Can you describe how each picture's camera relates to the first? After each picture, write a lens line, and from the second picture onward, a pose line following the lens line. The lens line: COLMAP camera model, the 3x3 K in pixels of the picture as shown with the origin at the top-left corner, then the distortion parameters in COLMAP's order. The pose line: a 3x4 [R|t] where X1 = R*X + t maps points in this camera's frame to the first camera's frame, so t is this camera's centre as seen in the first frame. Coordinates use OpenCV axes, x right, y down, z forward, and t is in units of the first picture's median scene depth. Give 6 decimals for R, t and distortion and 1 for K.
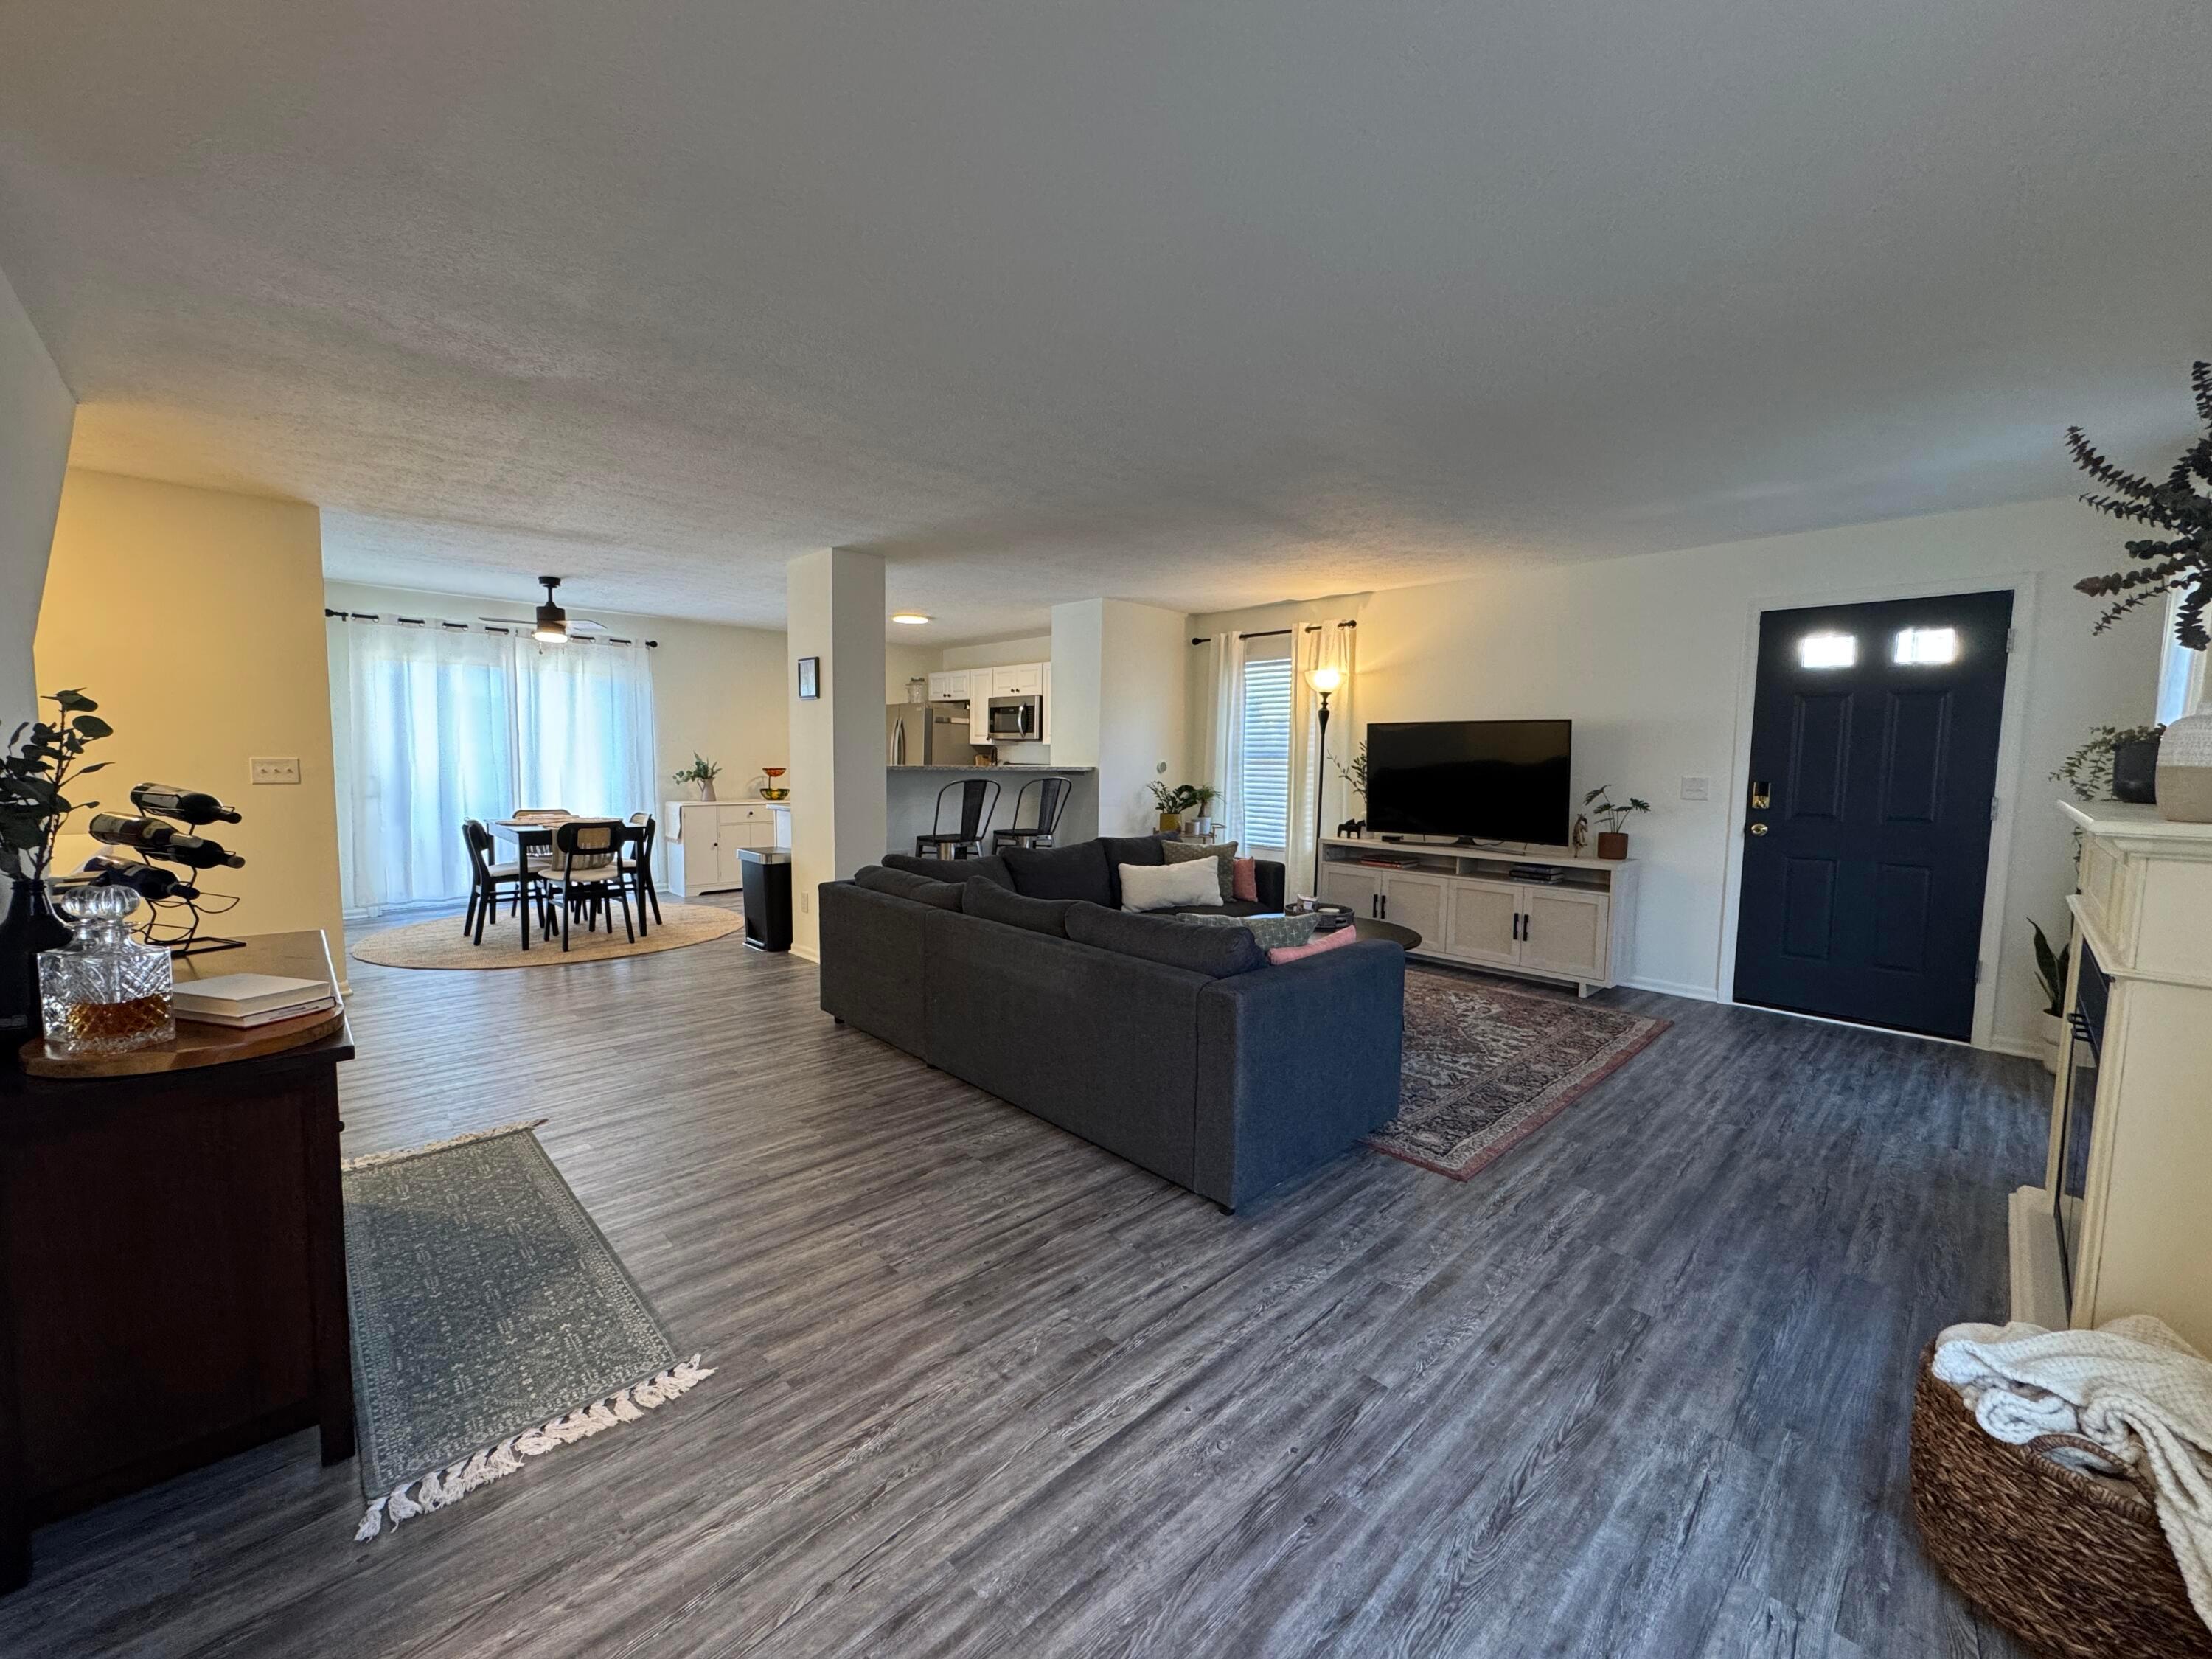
lens RADIAL K [[880.2, 0, 1106.0], [0, 880.2, 829.5], [0, 0, 1]] dist [-0.000937, -0.000046]
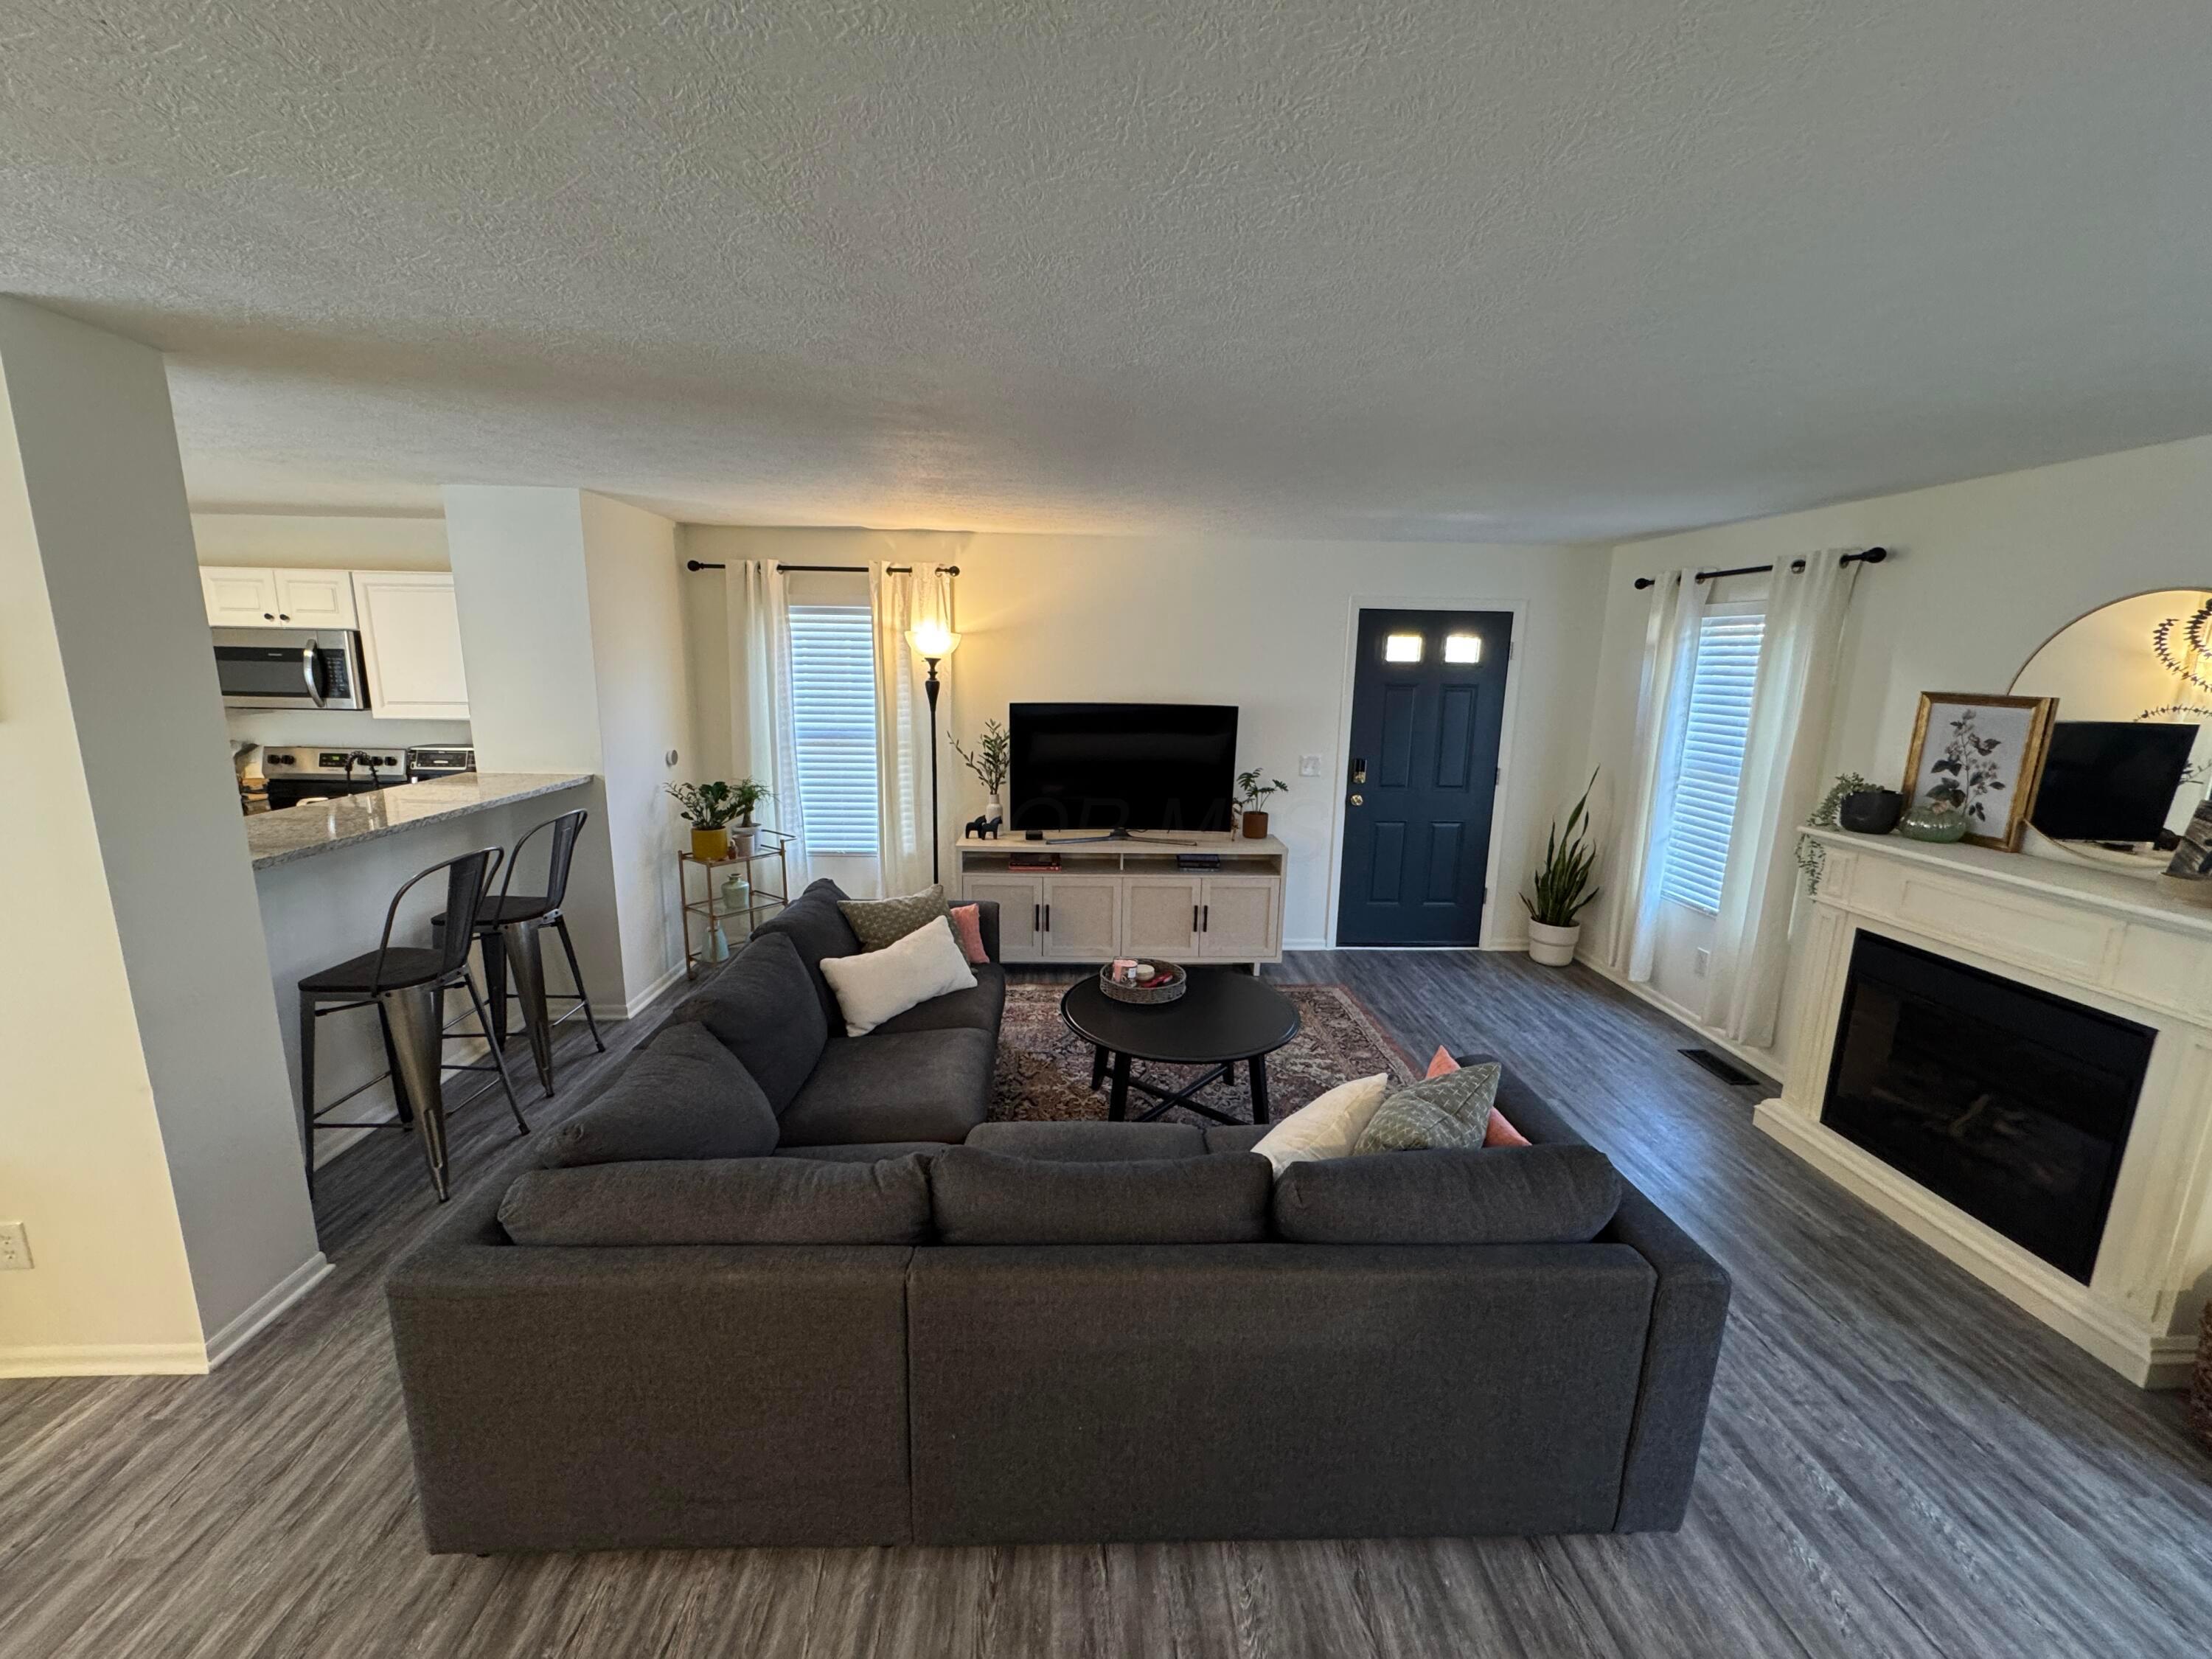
lens RADIAL K [[880.2, 0, 1106.0], [0, 880.2, 829.5], [0, 0, 1]] dist [-0.000937, -0.000046]
pose [[0.662401, -0.147498, 0.734486, -0.375137], [0.053273, 0.987218, 0.150206, -0.172762], [-0.747253, -0.060368, 0.661792, 0.535476]]
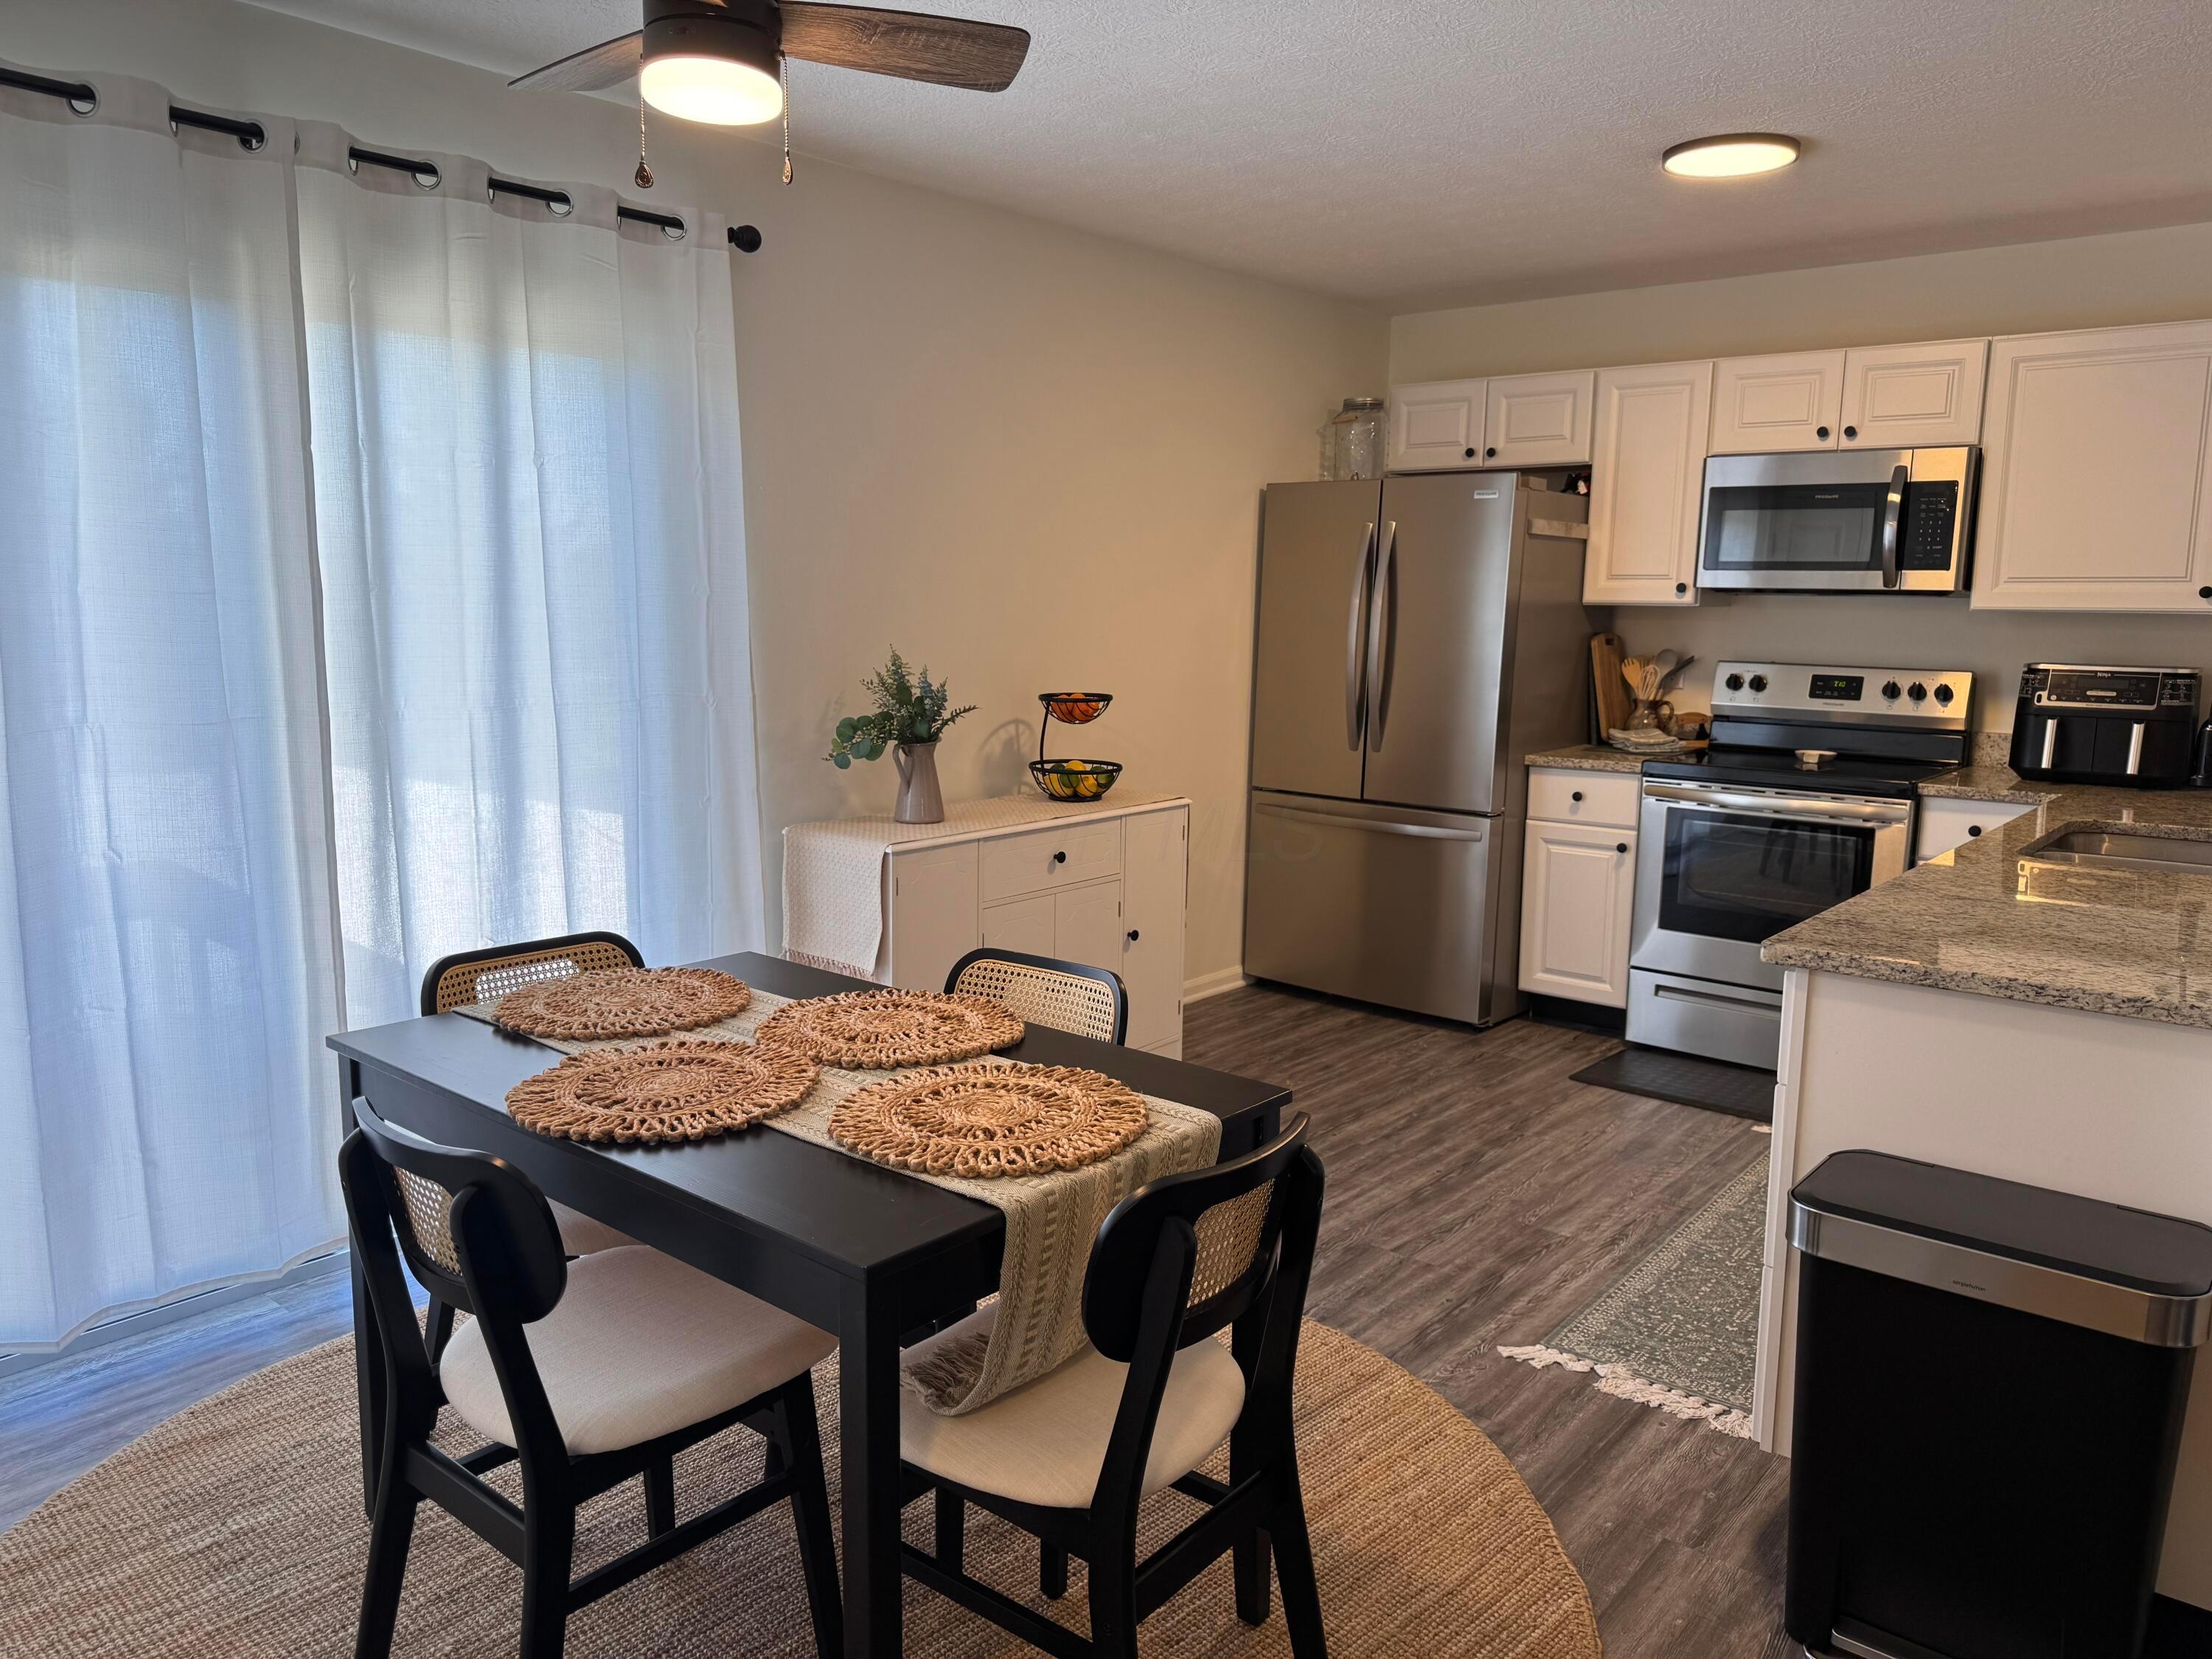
lens RADIAL K [[1546.6, 0, 1094.2], [0, 1546.6, 829.3], [0, 0, 1]] dist [0.137209, -0.197999]
pose [[0.994414, -0.018175, 0.103974, -0.877159], [0.010496, 0.997208, 0.073932, -0.129131], [-0.105028, -0.072427, 0.991828, 0.962733]]
